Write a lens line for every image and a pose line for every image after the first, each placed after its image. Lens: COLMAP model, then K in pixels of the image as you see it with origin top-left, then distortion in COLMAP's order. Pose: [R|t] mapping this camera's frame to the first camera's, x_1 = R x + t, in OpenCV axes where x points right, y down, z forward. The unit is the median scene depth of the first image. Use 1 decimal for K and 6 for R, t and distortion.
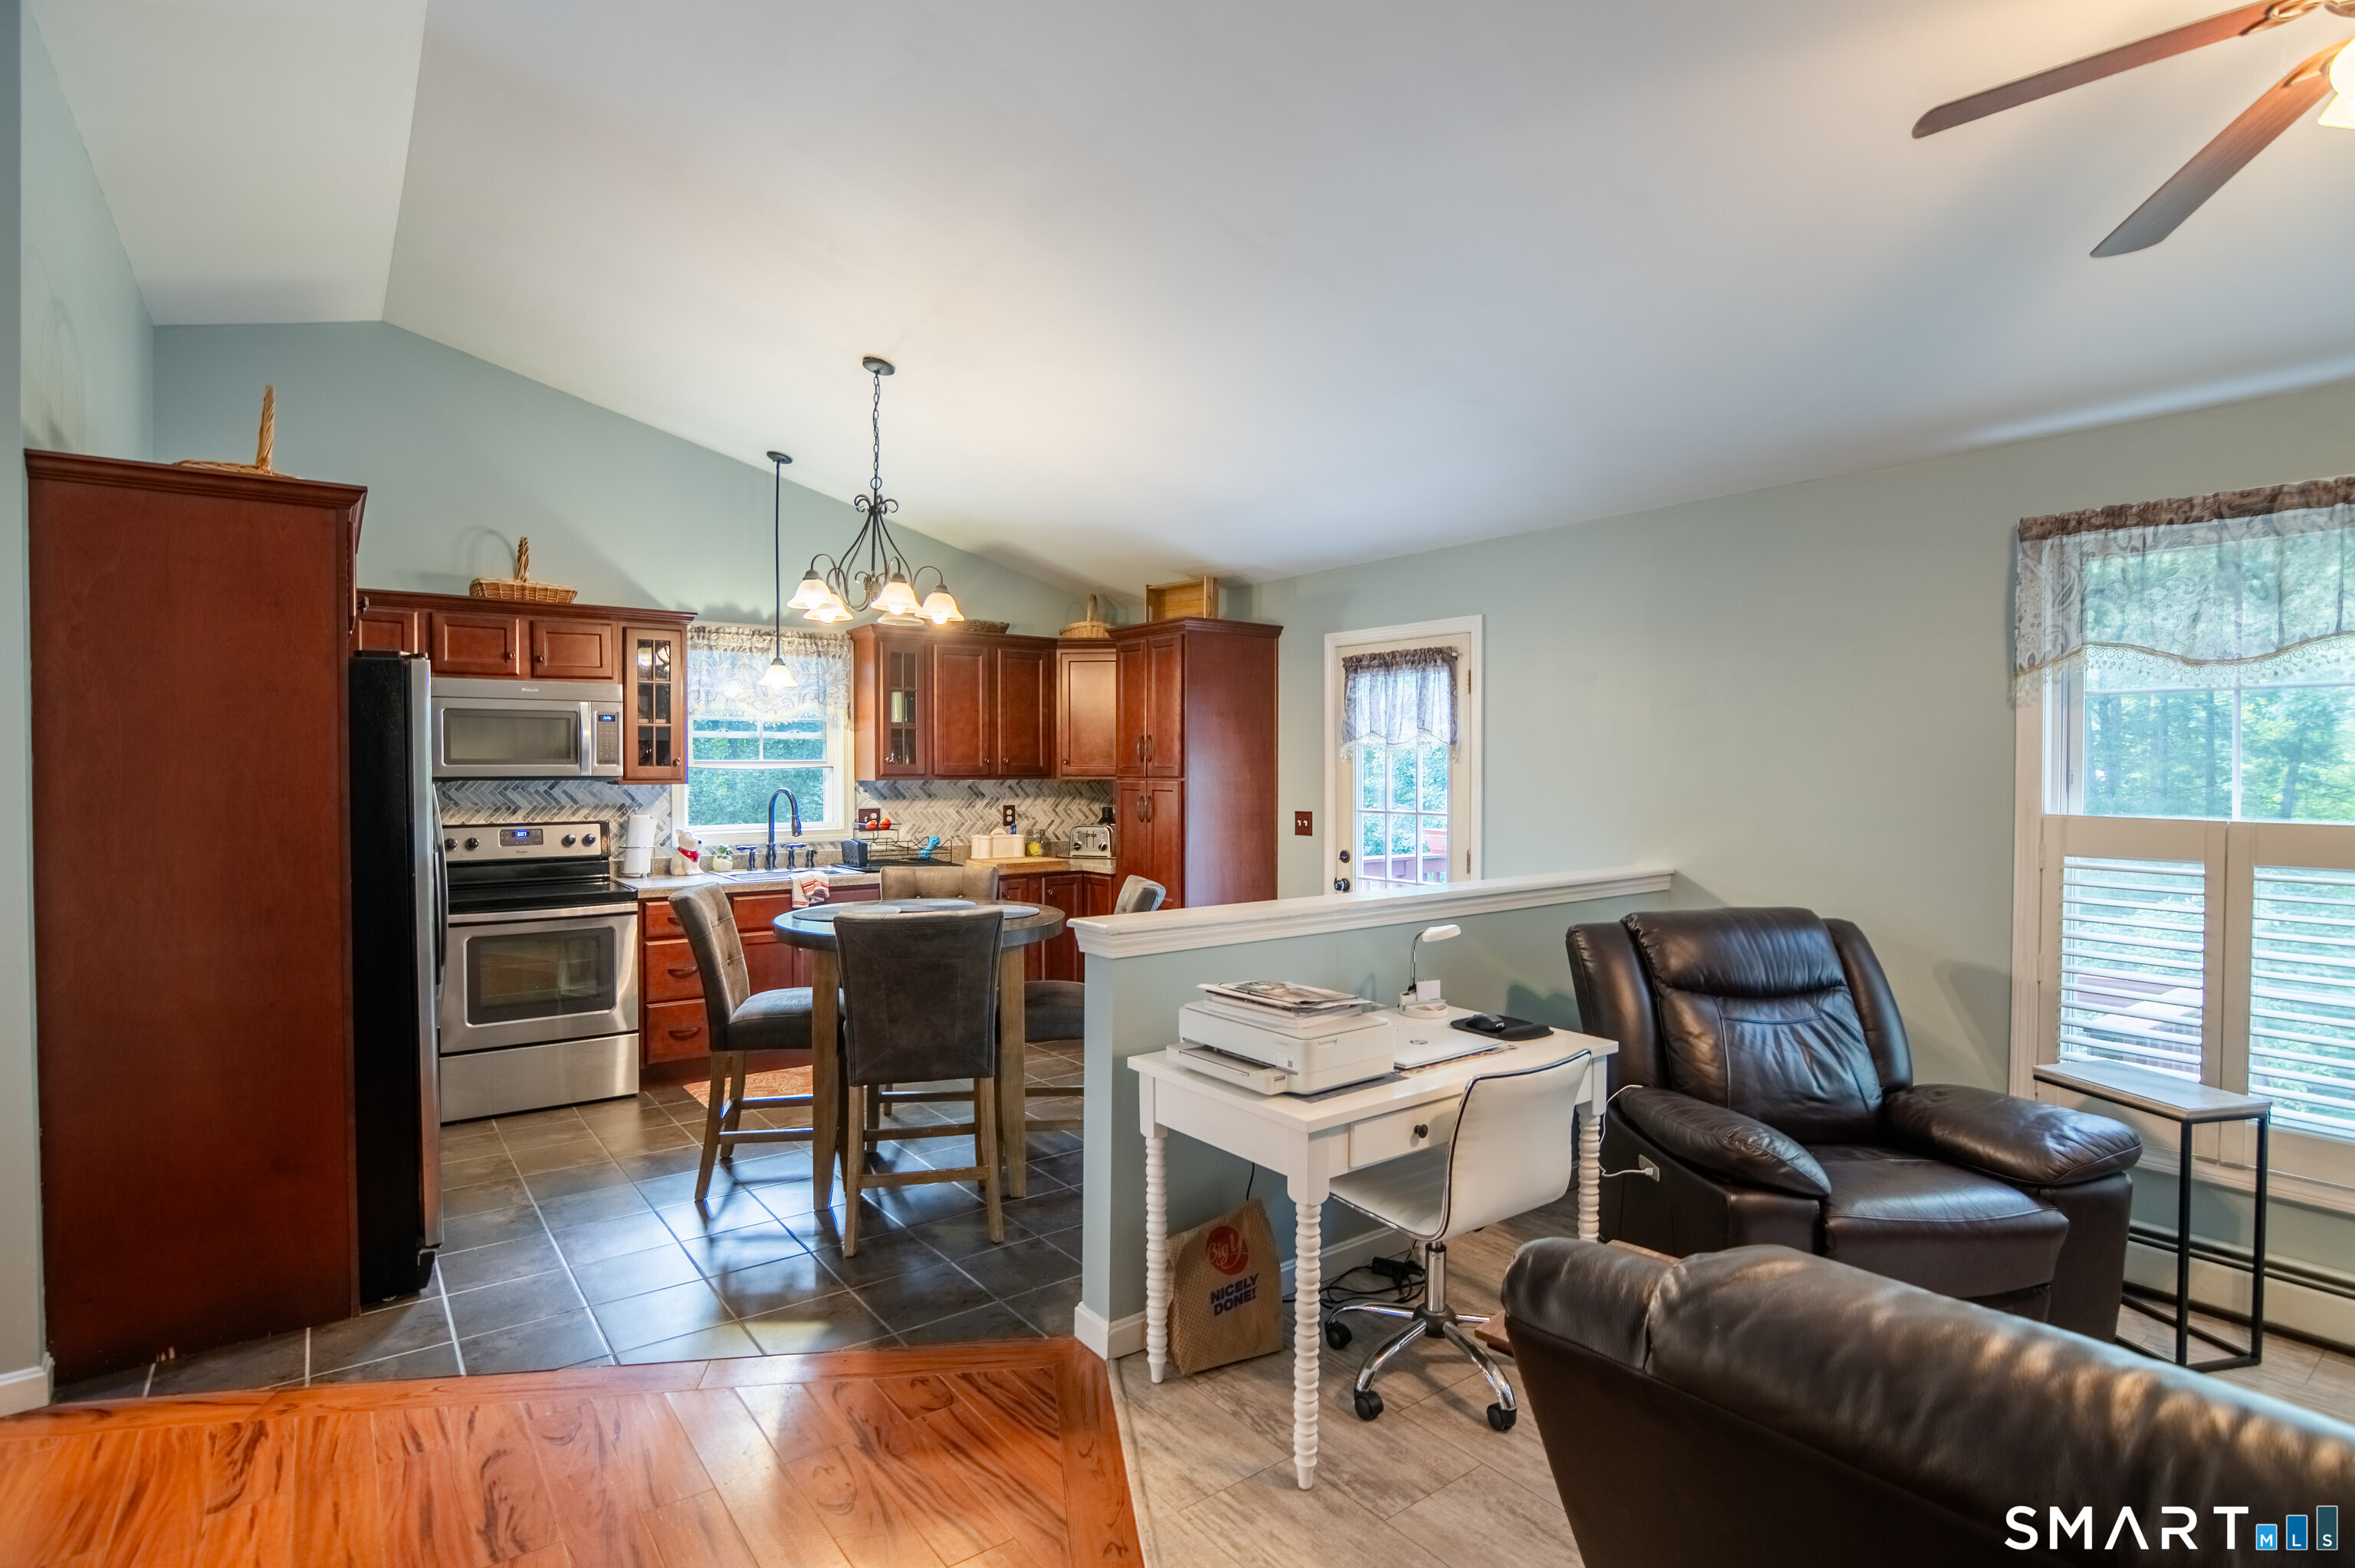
lens RADIAL K [[1135.8, 0, 1169.6], [0, 1135.8, 780.6], [0, 0, 1]] dist [-0.026668, 0.002251]
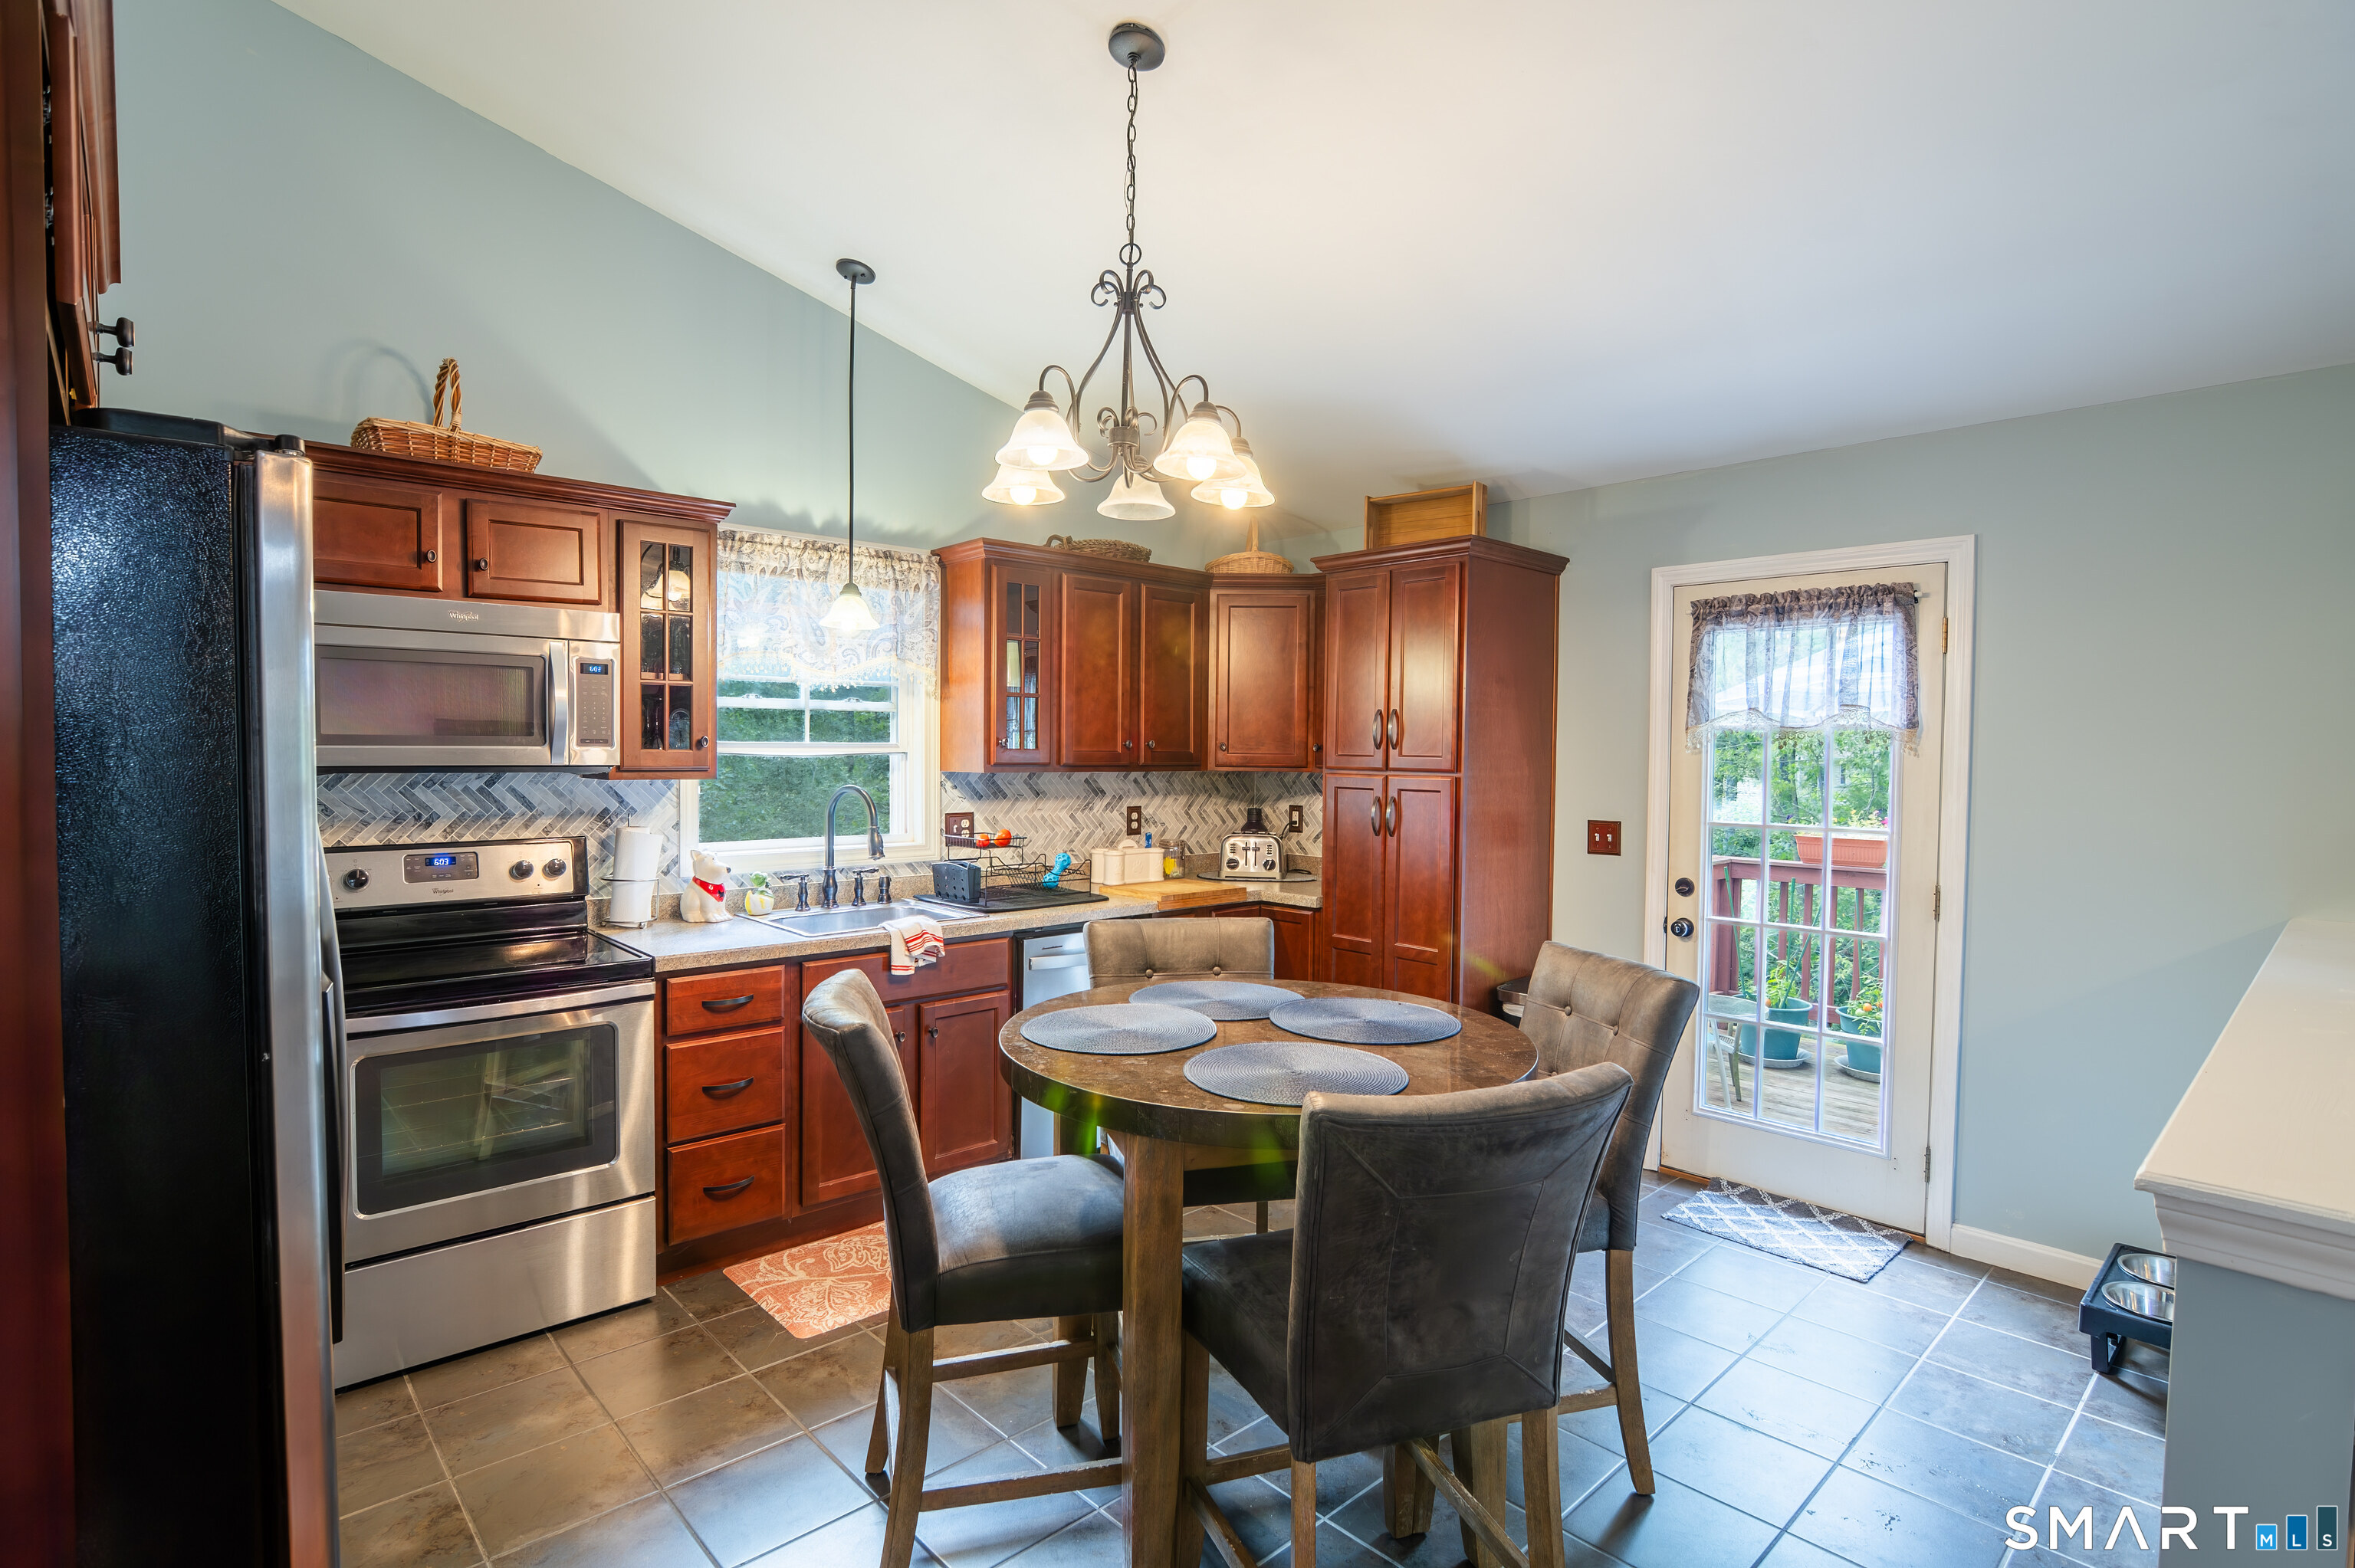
lens RADIAL K [[1135.8, 0, 1159.2], [0, 1135.8, 784.1], [0, 0, 1]] dist [-0.026668, 0.002251]
pose [[0.995368, 0.005613, 0.095975, -0.255475], [-0.007351, 0.999815, 0.017757, -0.007126], [-0.095857, -0.018381, 0.995225, 0.372112]]
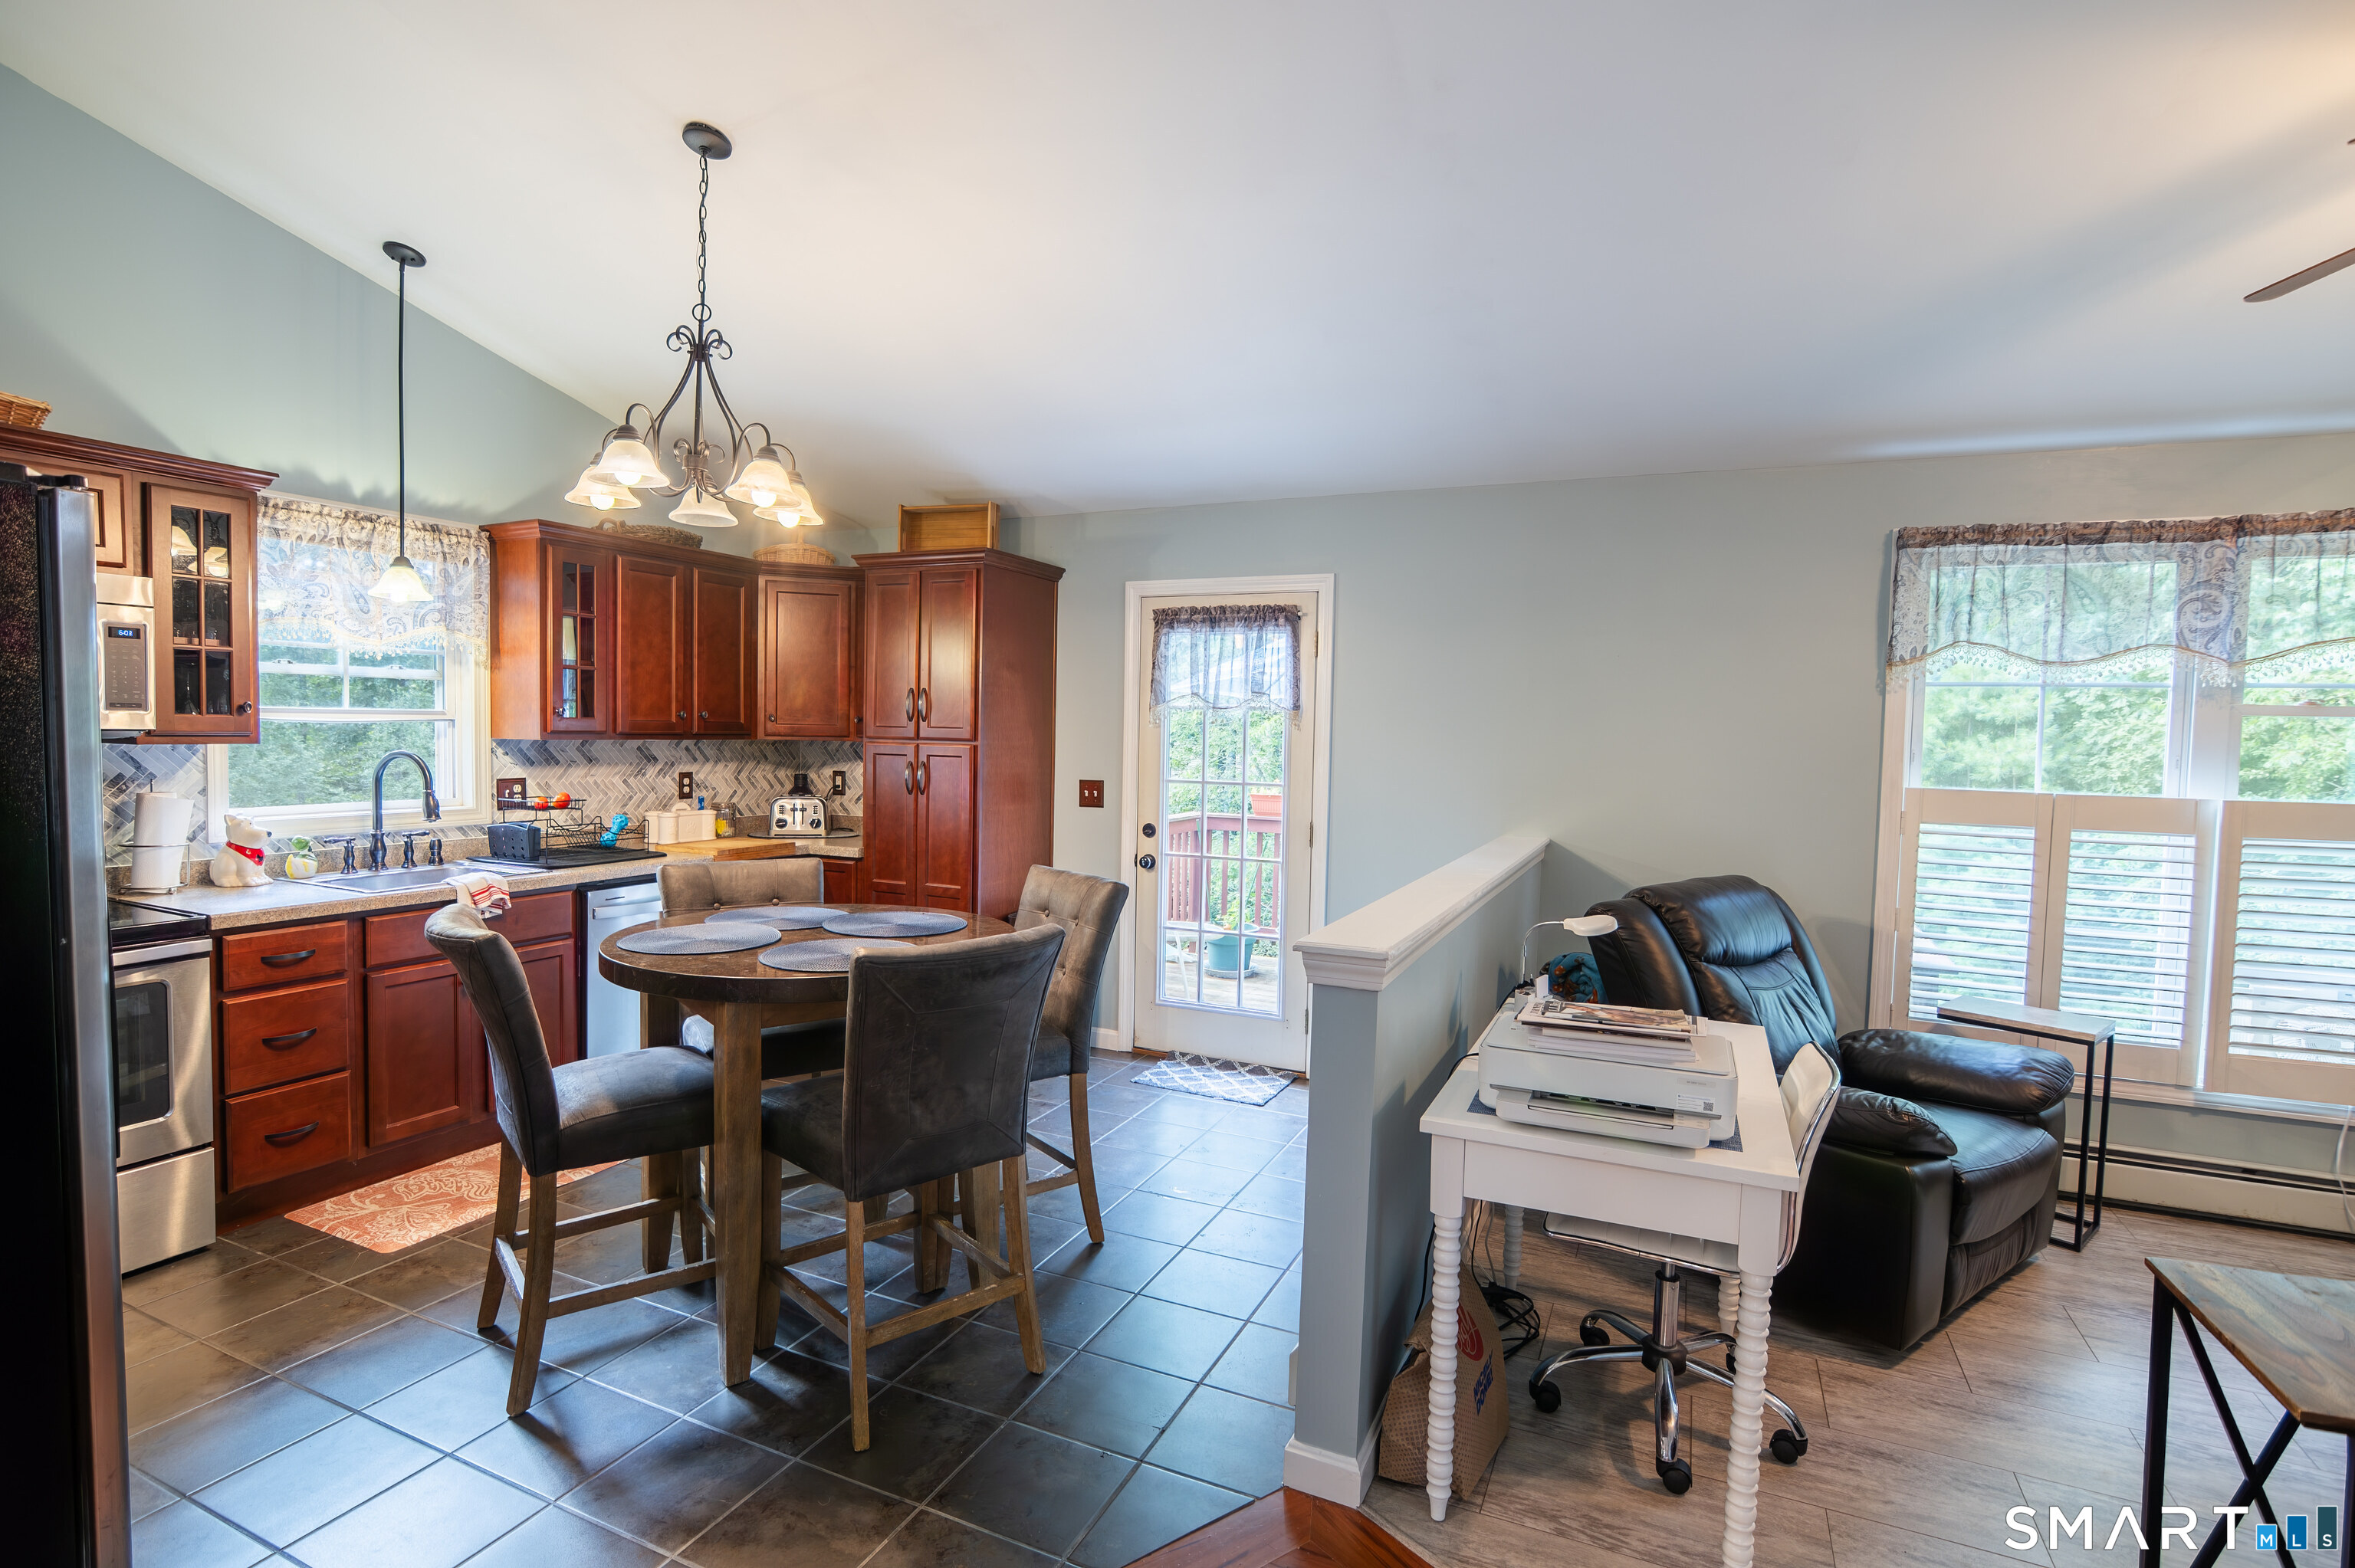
lens RADIAL K [[1135.8, 0, 1148.6], [0, 1135.8, 782.9], [0, 0, 1]] dist [-0.026668, 0.002251]
pose [[0.884497, -0.005580, 0.466513, -0.291872], [-0.012724, 0.999268, 0.036078, -0.004036], [-0.466373, -0.037847, 0.883778, 0.221094]]
